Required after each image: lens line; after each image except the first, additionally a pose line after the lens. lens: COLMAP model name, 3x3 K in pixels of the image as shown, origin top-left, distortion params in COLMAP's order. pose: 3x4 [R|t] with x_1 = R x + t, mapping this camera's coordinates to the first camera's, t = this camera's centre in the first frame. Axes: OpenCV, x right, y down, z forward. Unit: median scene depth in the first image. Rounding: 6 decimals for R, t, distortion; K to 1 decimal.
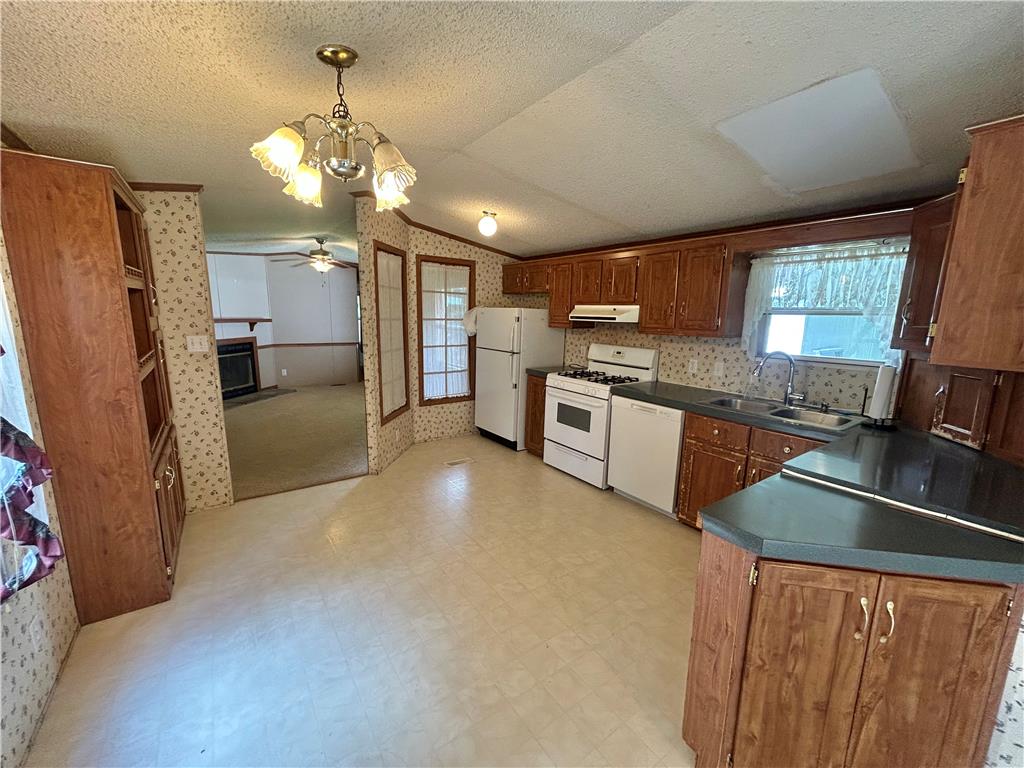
lens RADIAL K [[414.7, 0, 510.9], [0, 414.7, 388.4], [0, 0, 1]] dist [-0.000991, -0.000459]
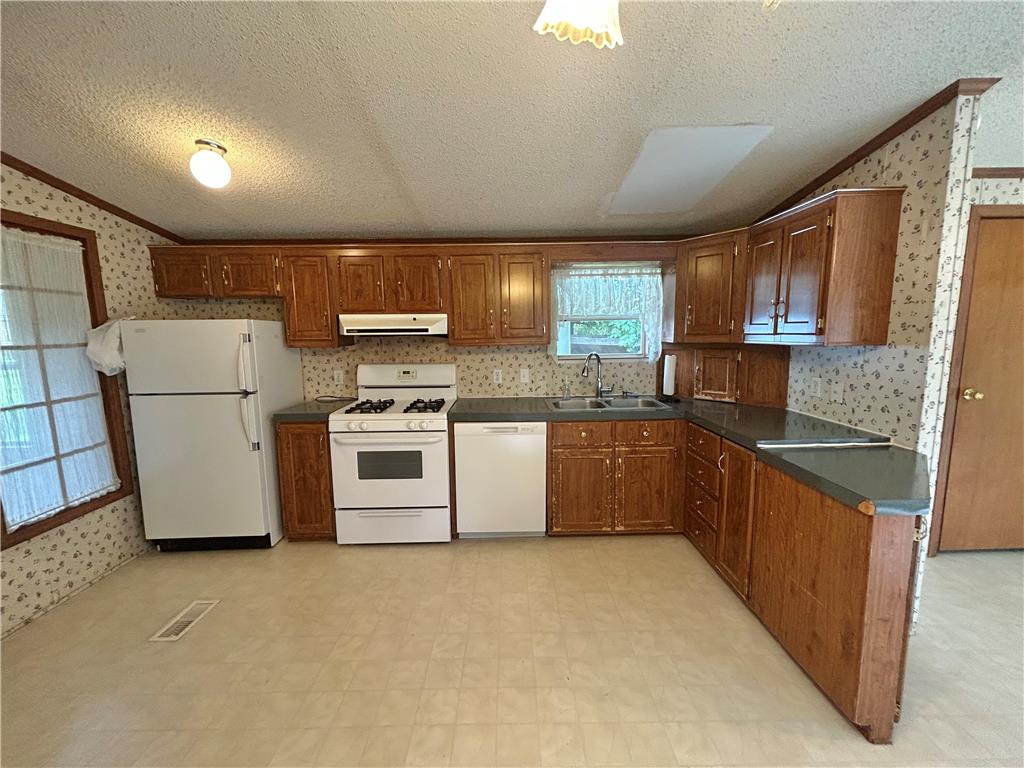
lens RADIAL K [[414.7, 0, 510.9], [0, 414.7, 387.3], [0, 0, 1]] dist [-0.000991, -0.000459]
pose [[0.566472, -0.141795, 0.811790, -0.292601], [0.173361, 0.983546, 0.050824, -0.064133], [-0.805640, 0.111942, 0.581733, 0.371321]]
